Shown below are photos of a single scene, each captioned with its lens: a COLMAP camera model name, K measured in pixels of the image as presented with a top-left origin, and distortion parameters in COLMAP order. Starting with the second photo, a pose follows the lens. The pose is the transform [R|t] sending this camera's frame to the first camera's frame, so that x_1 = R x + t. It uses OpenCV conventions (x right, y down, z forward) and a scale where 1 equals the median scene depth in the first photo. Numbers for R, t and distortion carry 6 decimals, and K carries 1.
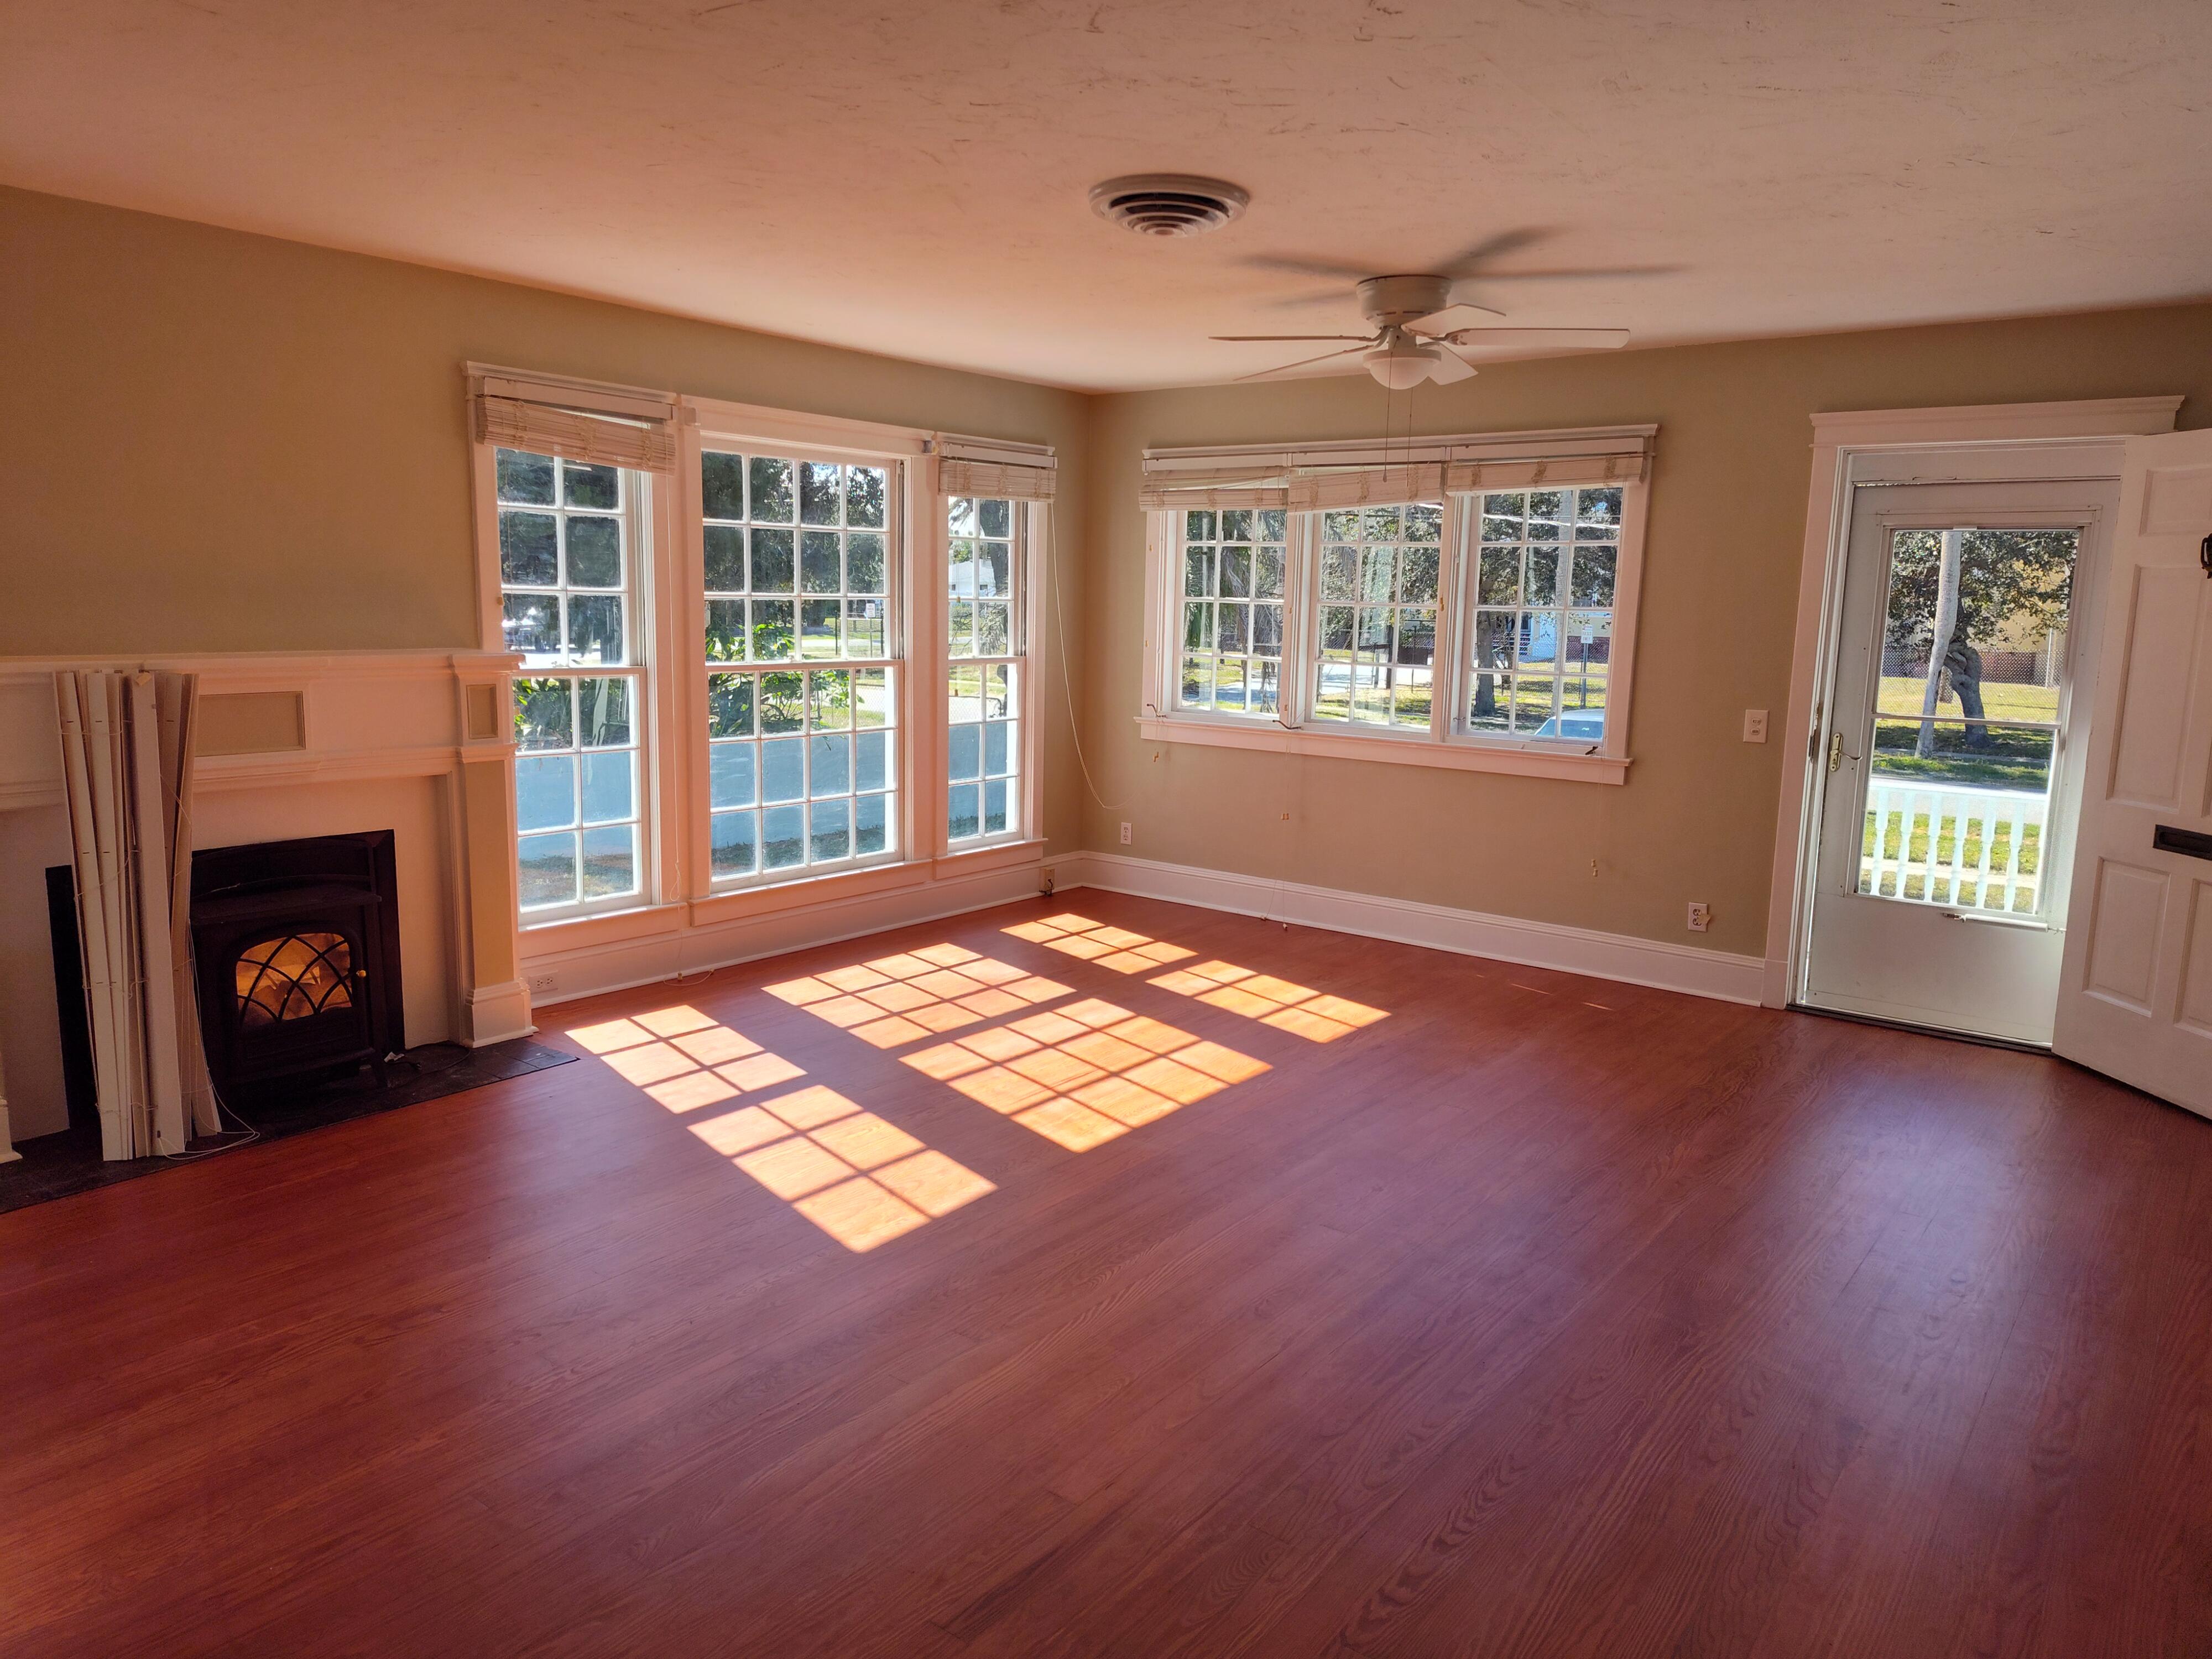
lens RADIAL K [[1503.3, 0, 1101.8], [0, 1503.3, 823.3], [0, 0, 1]] dist [0.028090, -0.031395]
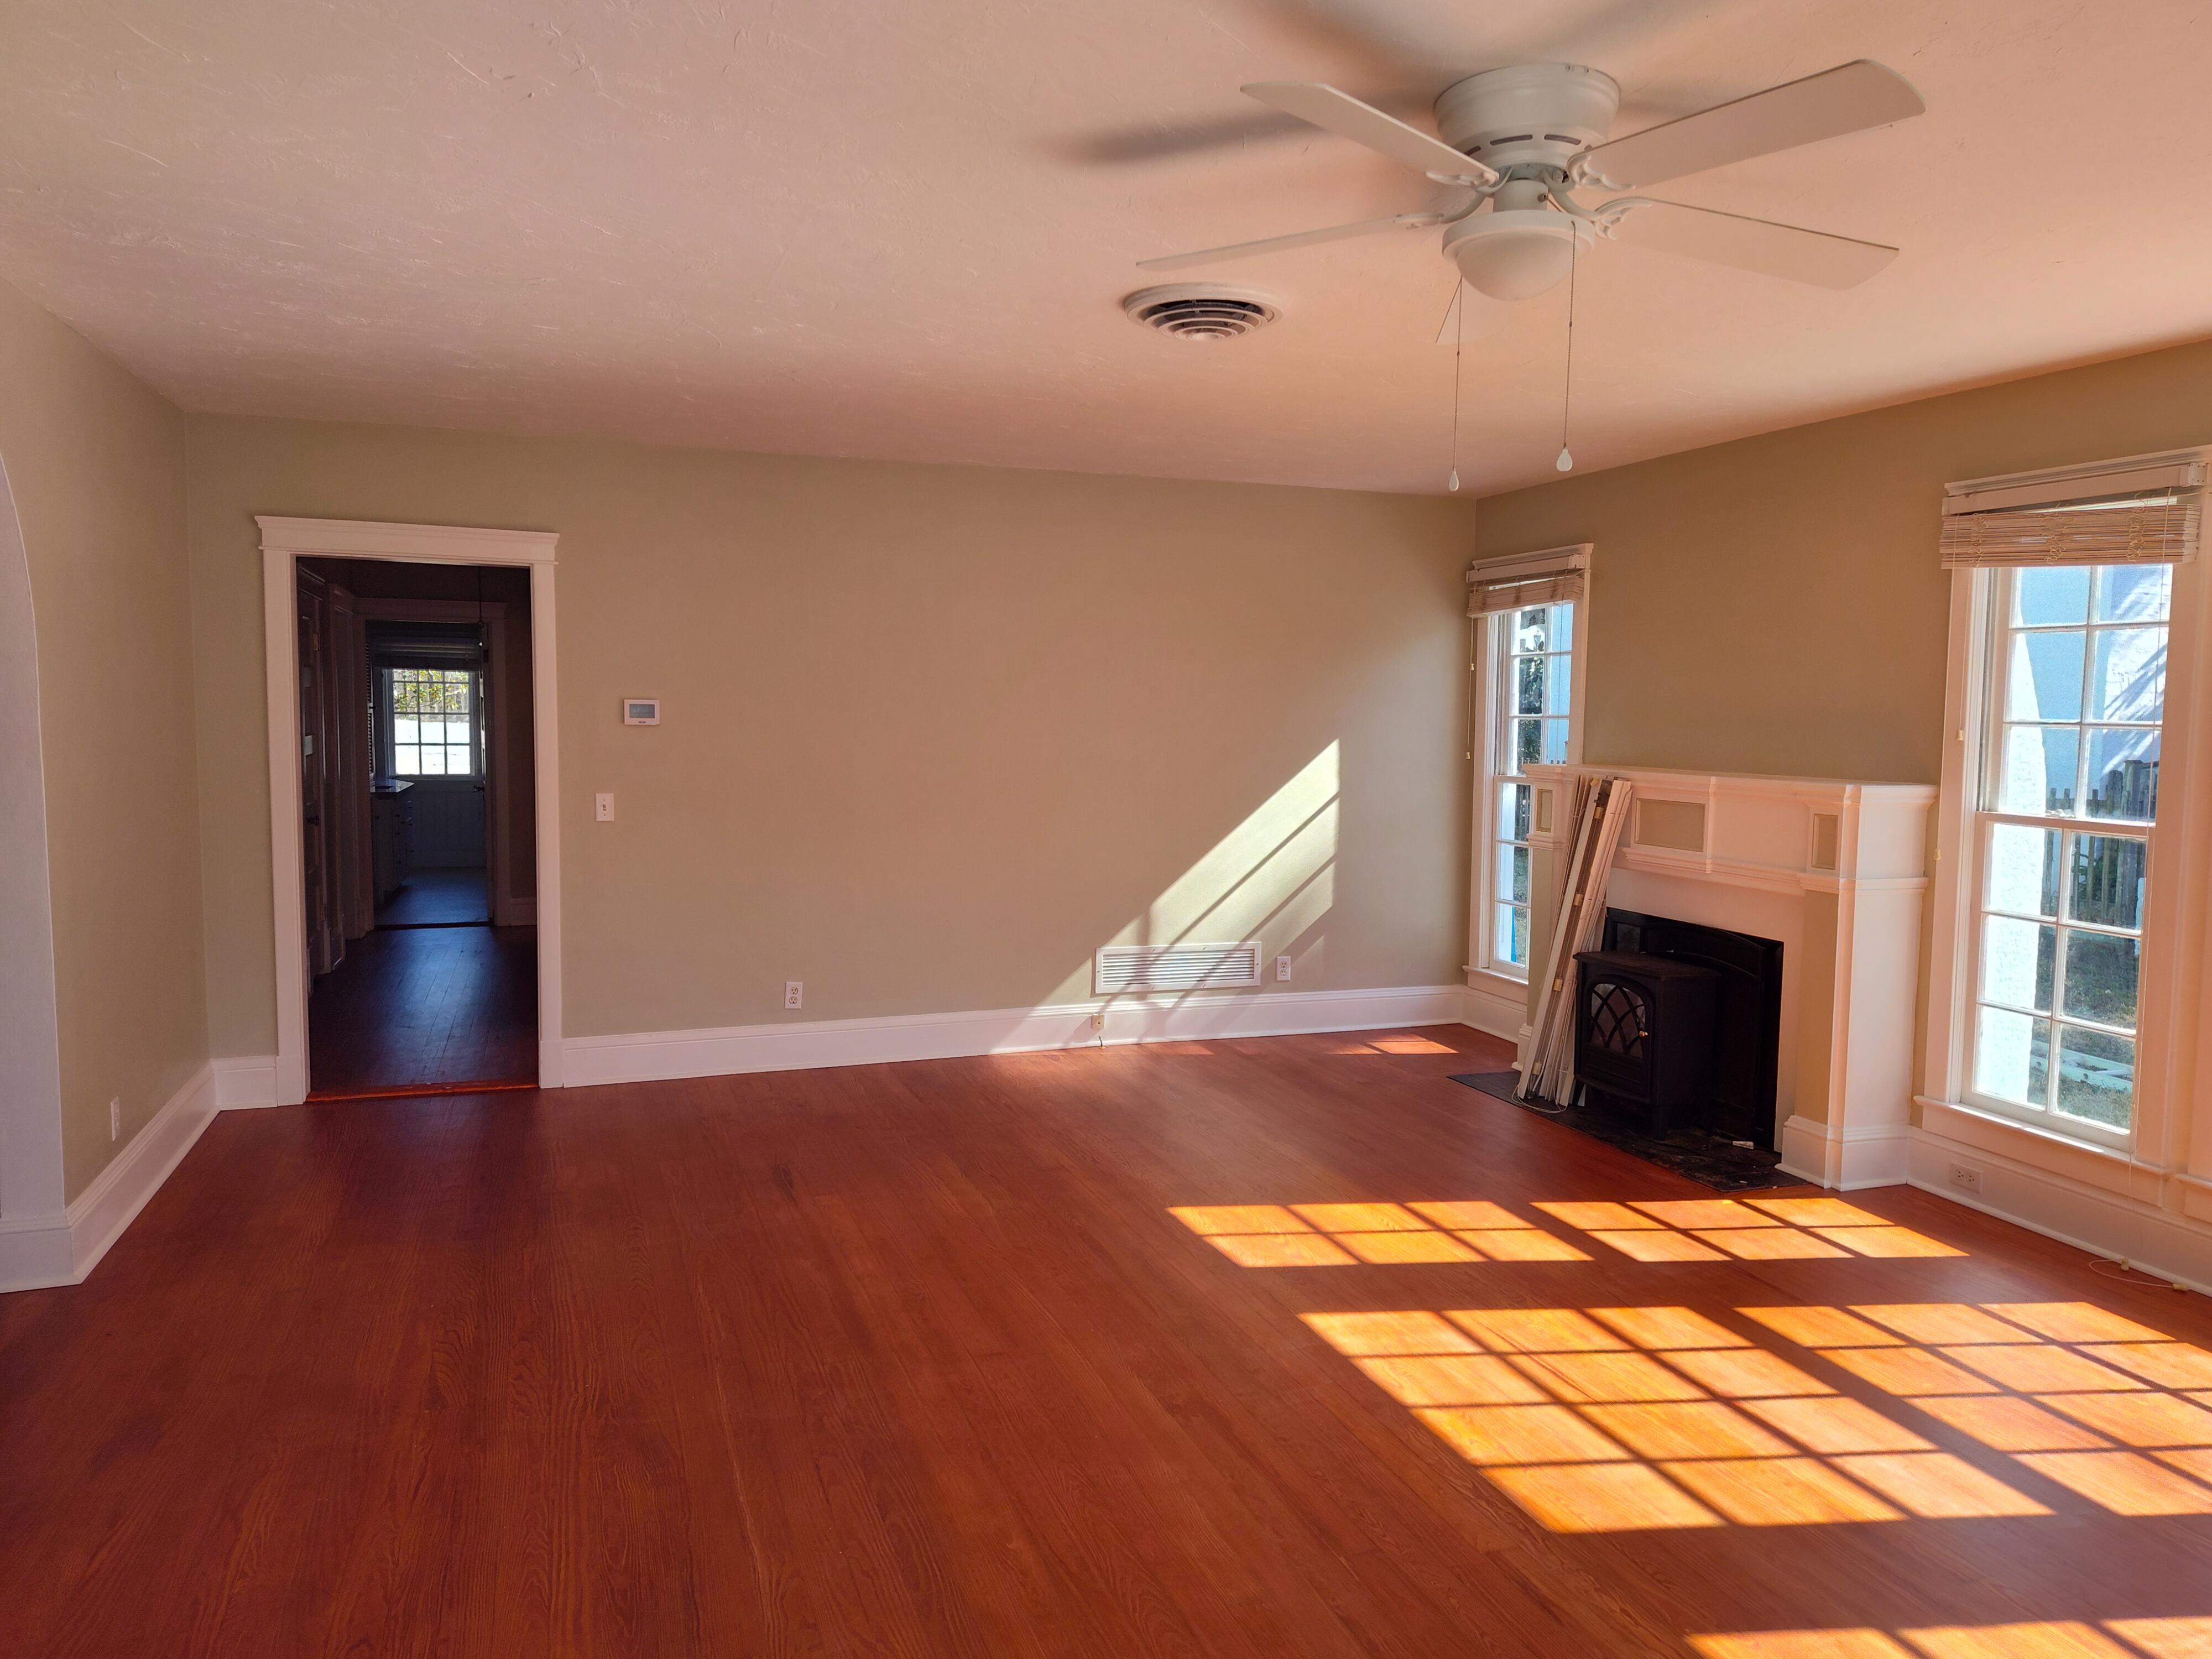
lens RADIAL K [[1503.3, 0, 1100.9], [0, 1503.3, 836.7], [0, 0, 1]] dist [0.028090, -0.031395]
pose [[-0.539506, 0.046579, -0.840692, 0.688850], [-0.150746, 0.976992, 0.150870, -0.157175], [0.828377, 0.208126, -0.520072, 1.131029]]
